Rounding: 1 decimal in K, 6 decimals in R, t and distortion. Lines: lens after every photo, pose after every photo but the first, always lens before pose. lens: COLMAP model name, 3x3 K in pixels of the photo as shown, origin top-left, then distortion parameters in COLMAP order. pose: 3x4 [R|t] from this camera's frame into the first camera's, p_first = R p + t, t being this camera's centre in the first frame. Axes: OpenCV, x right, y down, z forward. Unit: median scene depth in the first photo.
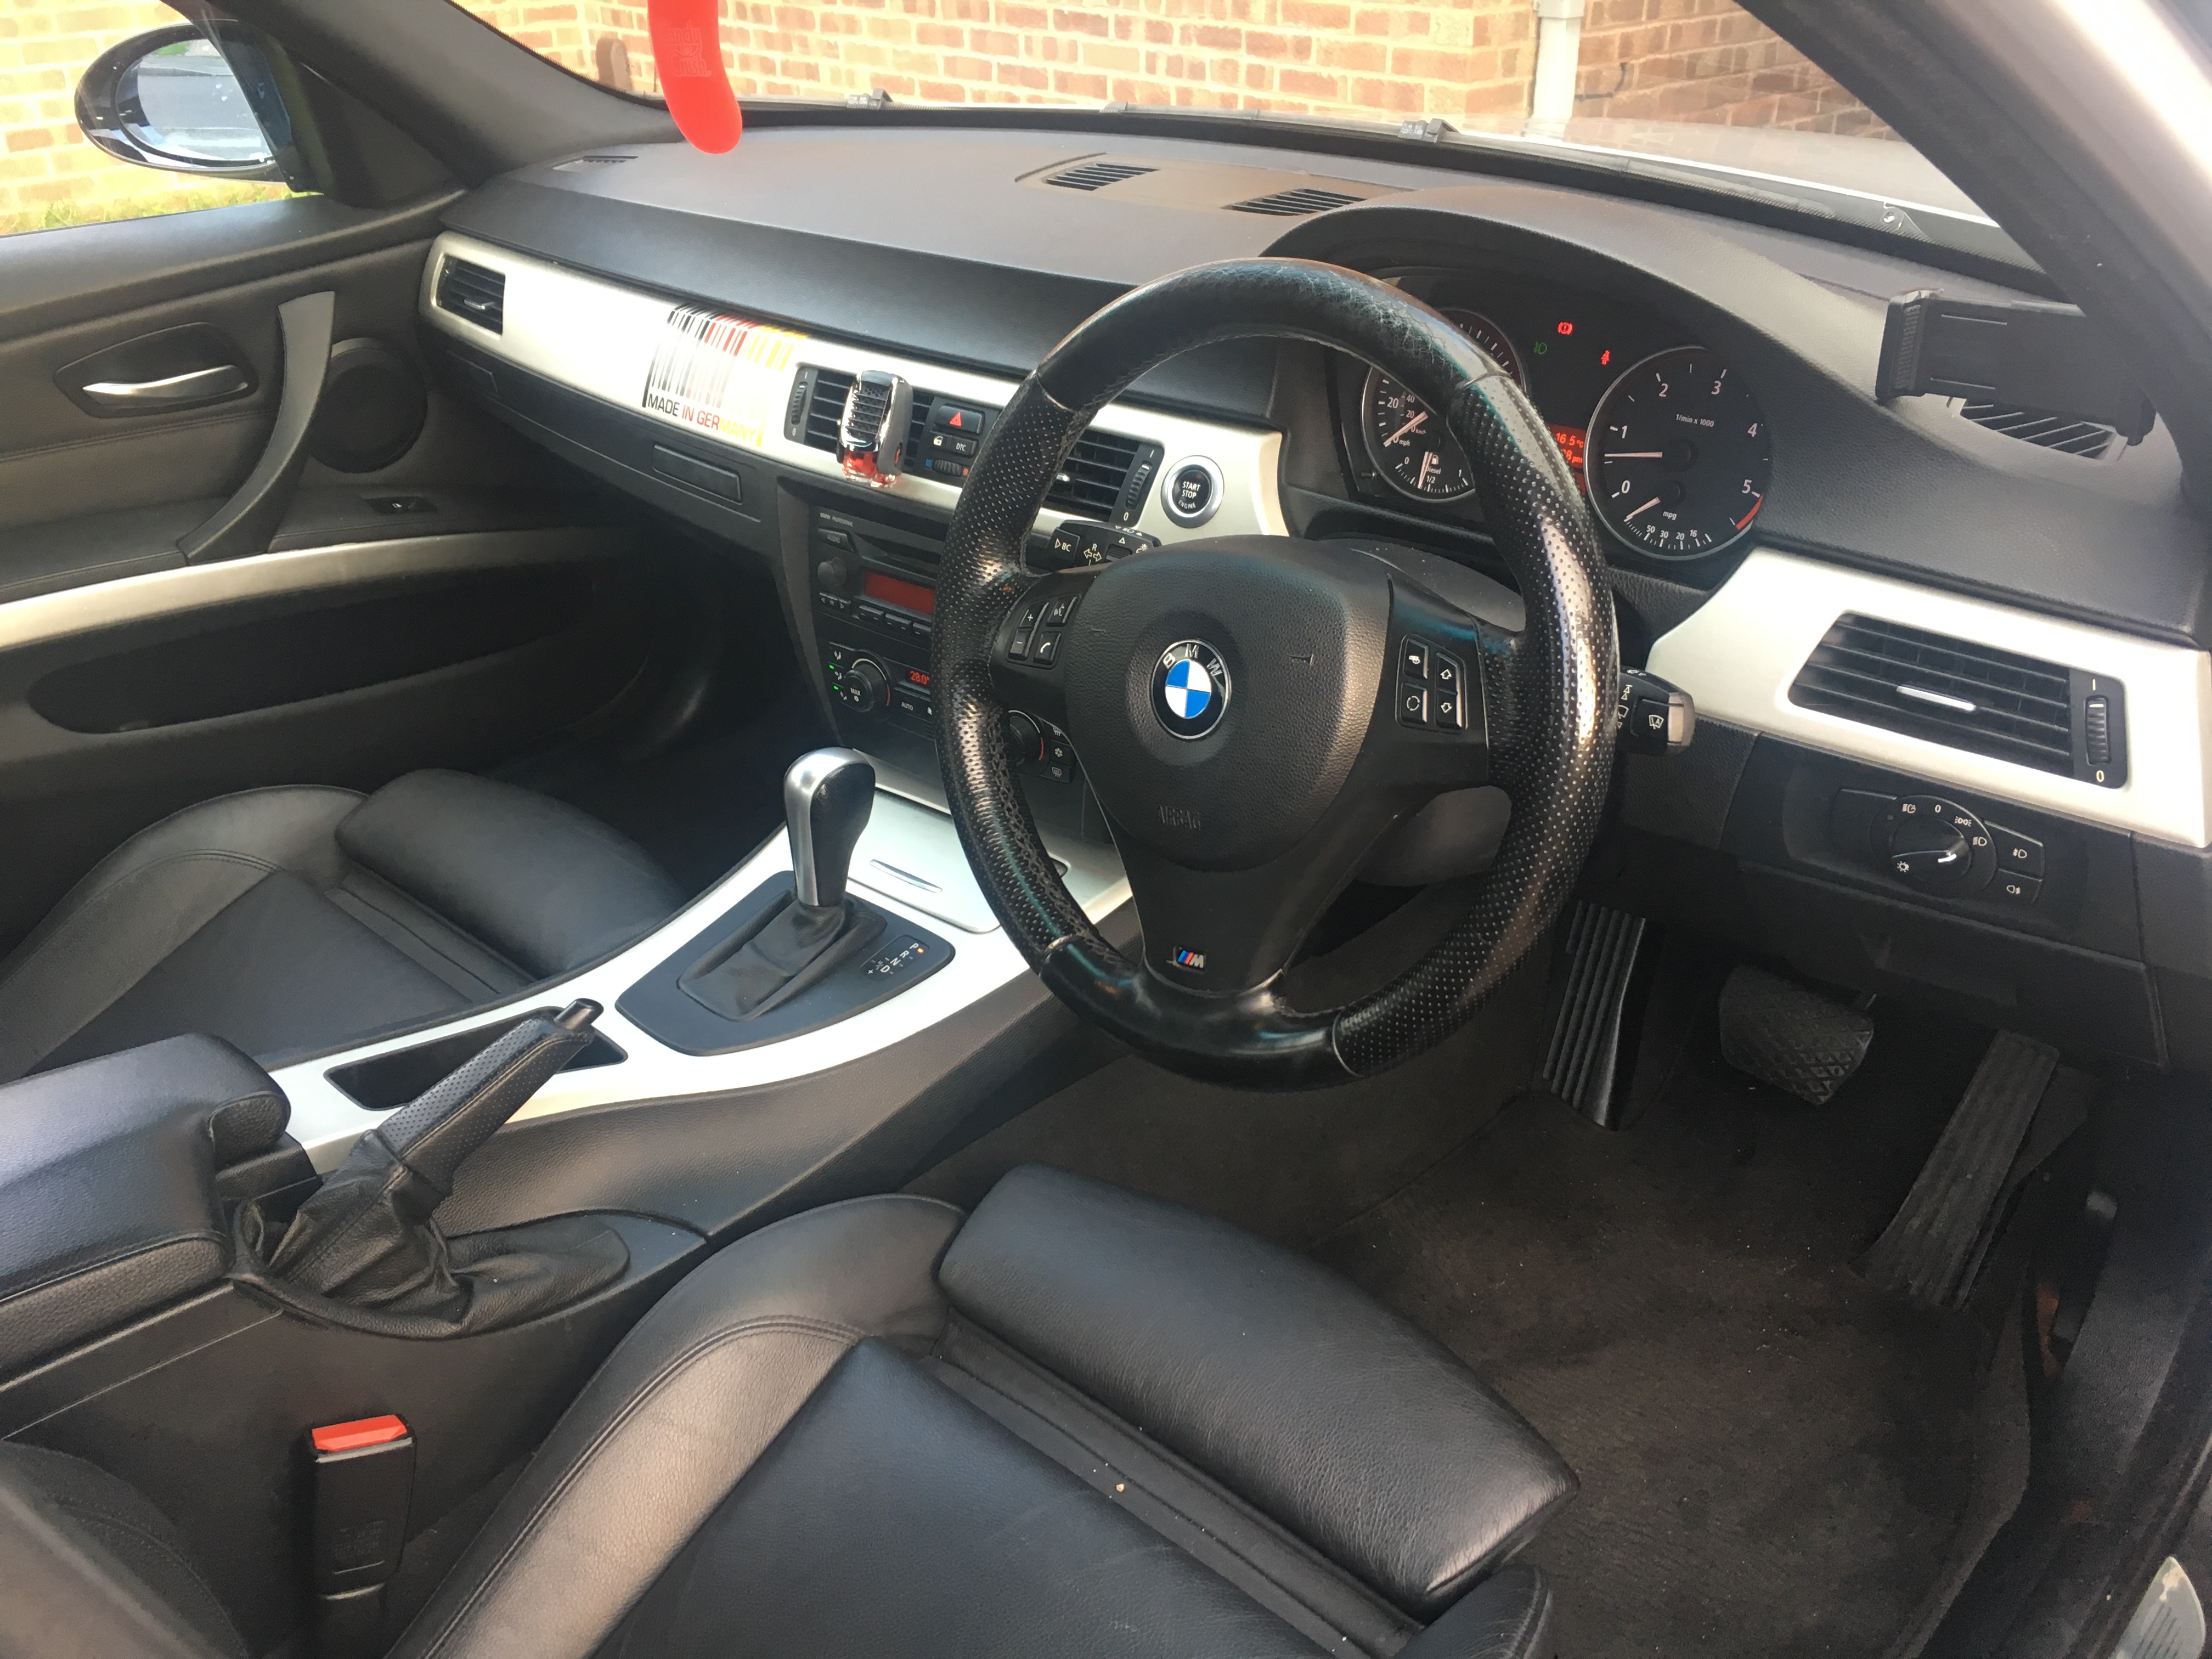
lens RADIAL K [[1895.6, 0, 1106.8], [0, 1895.6, 827.6], [0, 0, 1]] dist [0.039879, -0.002567]
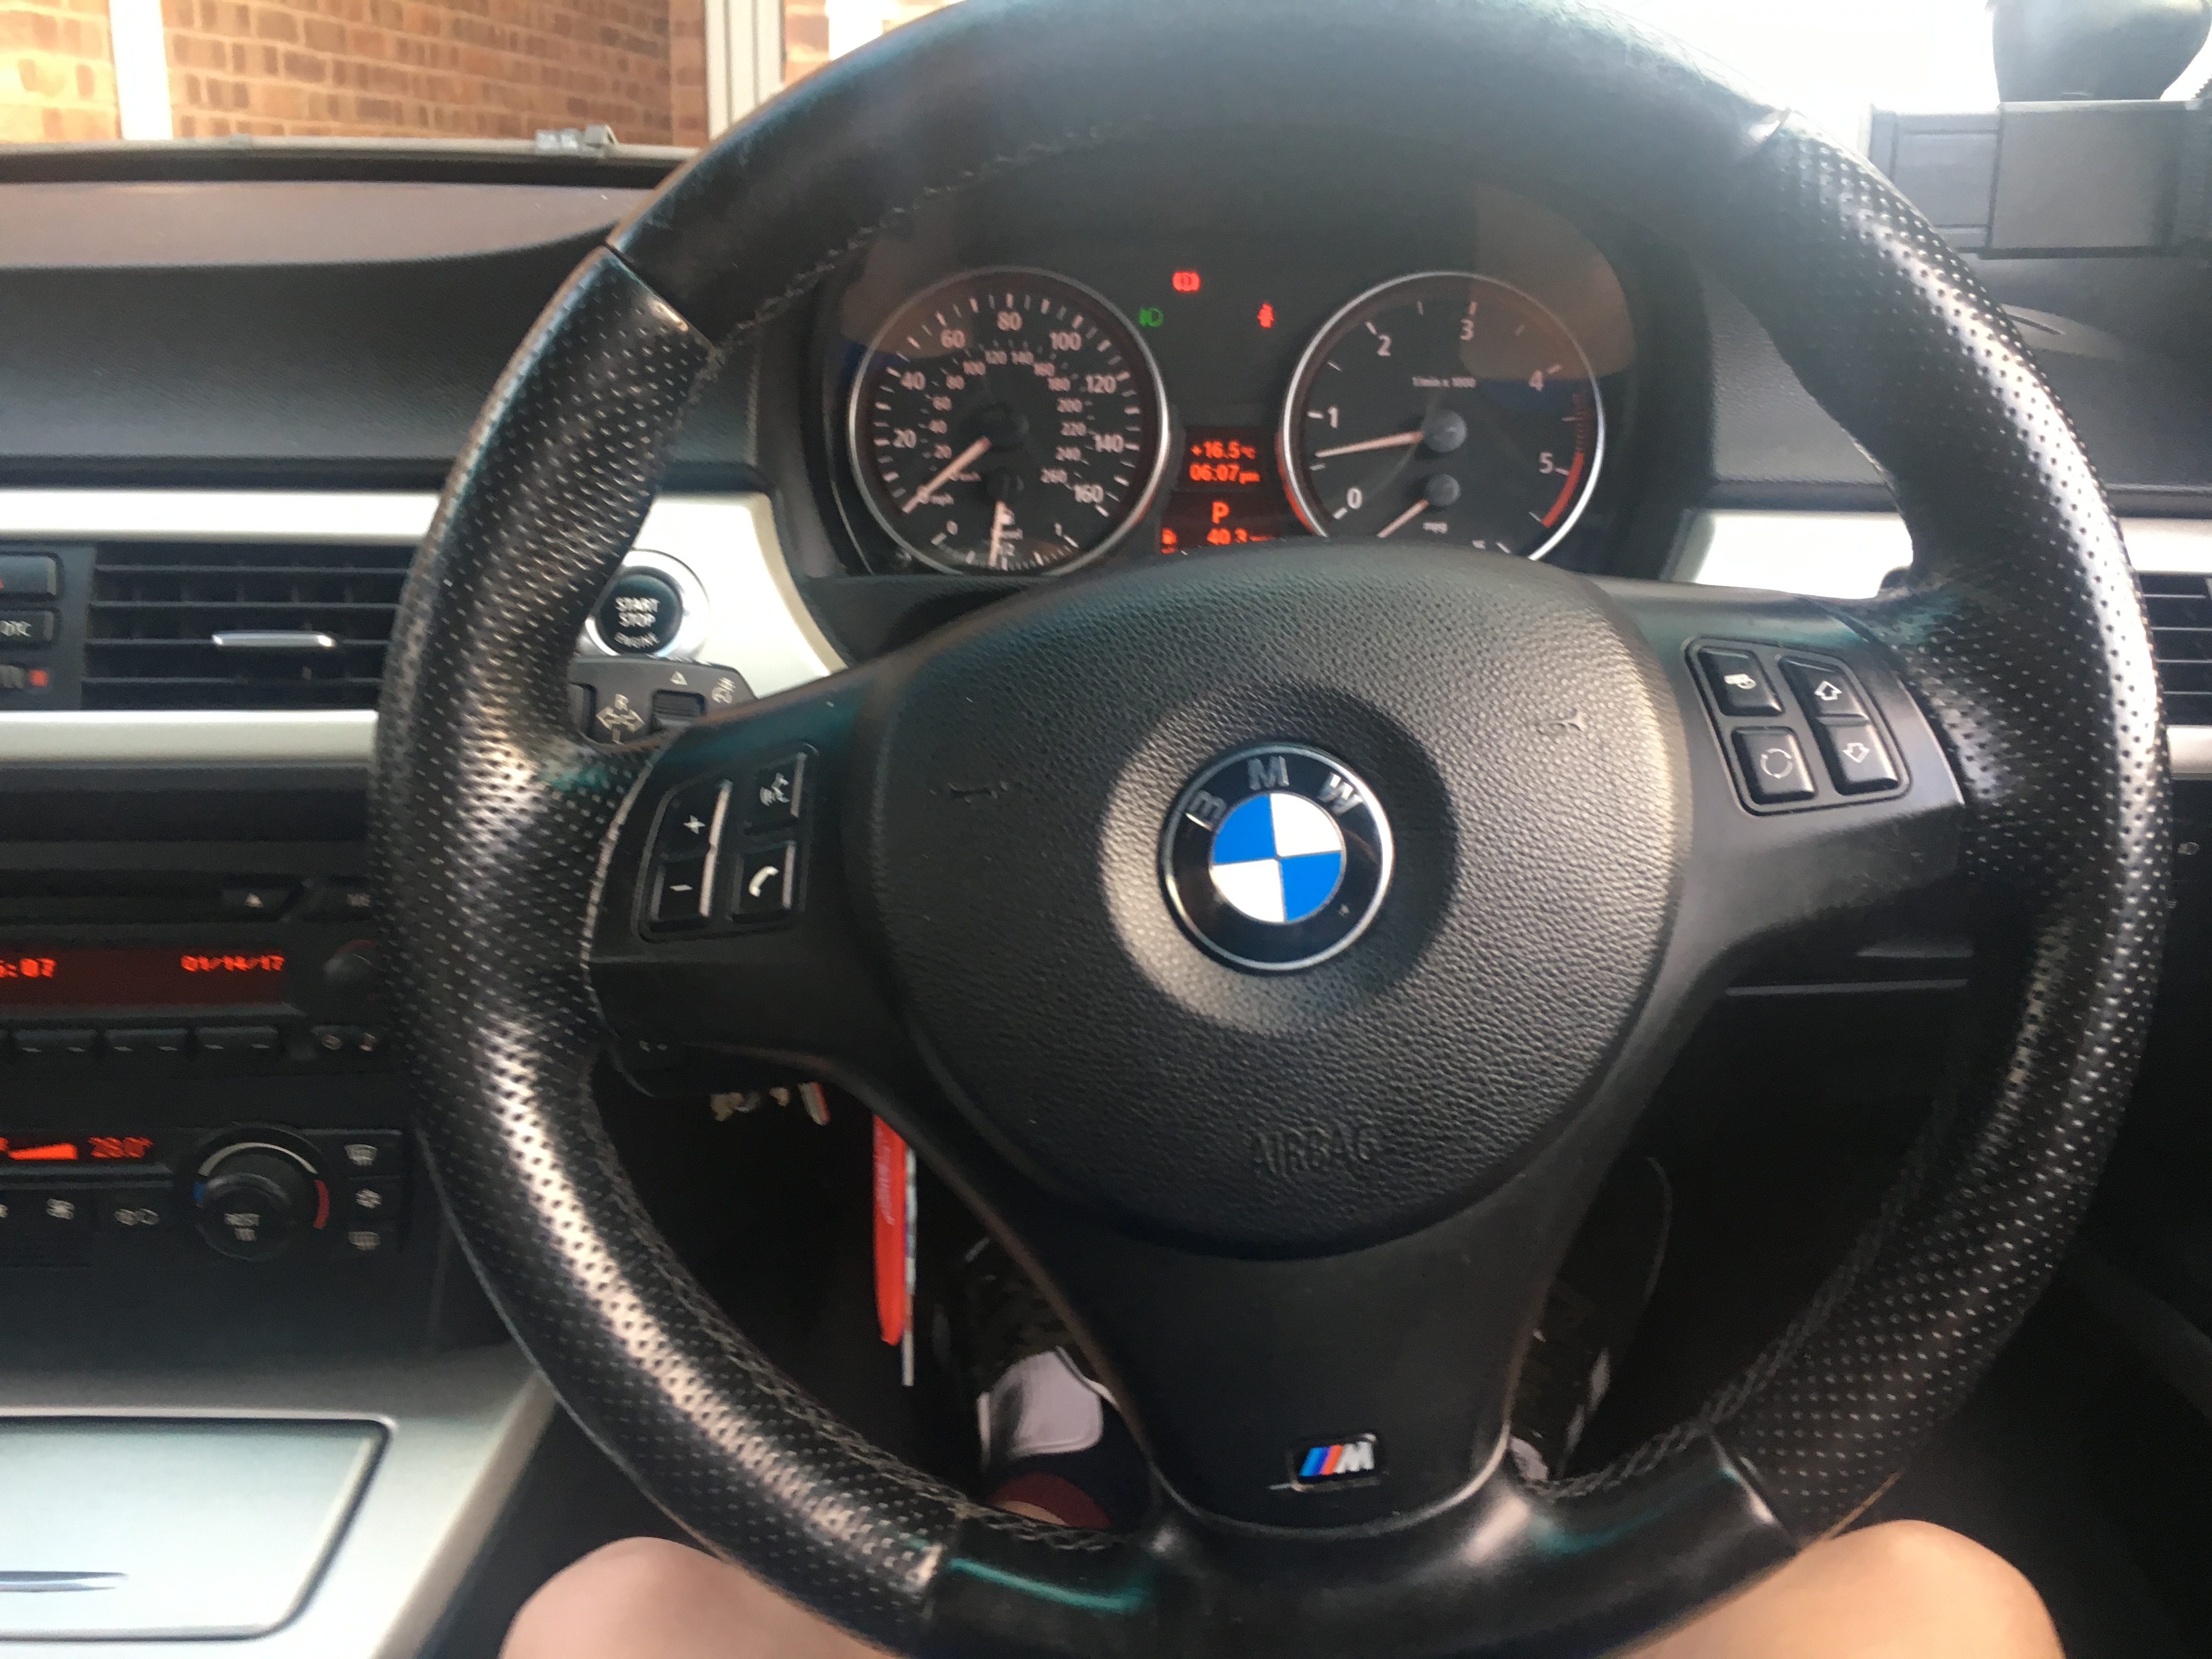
lens RADIAL K [[1895.6, 0, 1106.5], [0, 1895.6, 835.7], [0, 0, 1]] dist [0.039879, -0.002567]
pose [[0.737779, -0.182548, 0.649891, -0.229895], [0.290357, 0.954947, -0.061387, -0.052402], [-0.609406, 0.233990, 0.757544, 0.575359]]
